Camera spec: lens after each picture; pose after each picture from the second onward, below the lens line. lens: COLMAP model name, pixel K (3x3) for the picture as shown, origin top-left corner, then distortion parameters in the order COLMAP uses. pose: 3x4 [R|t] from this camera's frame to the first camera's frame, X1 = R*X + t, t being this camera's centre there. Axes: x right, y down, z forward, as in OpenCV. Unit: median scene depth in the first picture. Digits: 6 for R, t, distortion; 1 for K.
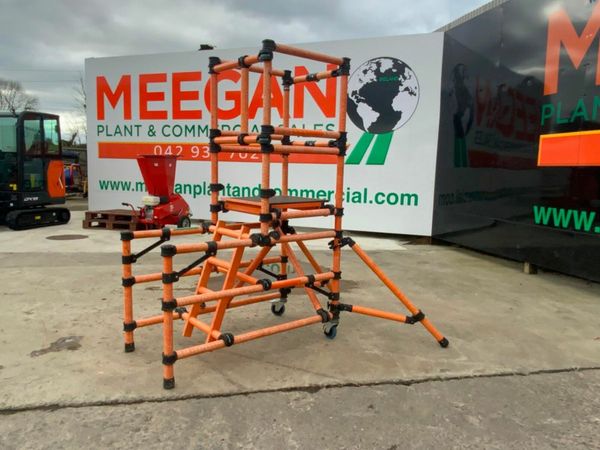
lens RADIAL K [[462.4, 0, 298.6], [0, 462.4, 226.0], [0, 0, 1]] dist [0.059804, -0.089755]
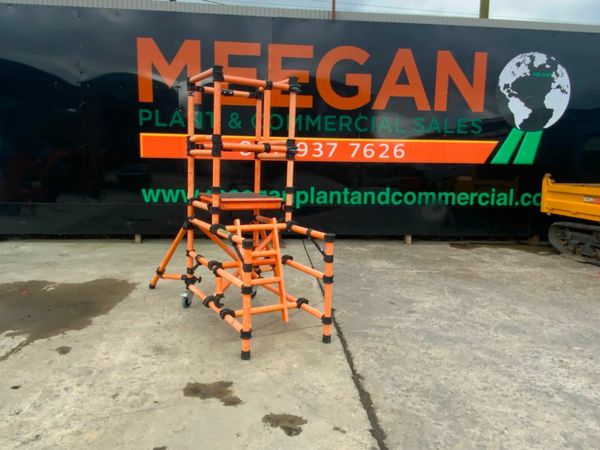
lens RADIAL K [[462.4, 0, 298.6], [0, 462.4, 226.0], [0, 0, 1]] dist [0.059804, -0.089755]
pose [[0.160433, -0.152272, 0.975231, -1.157109], [0.103383, 0.985187, 0.136819, -0.124986], [-0.981618, 0.078872, 0.173799, 0.630869]]
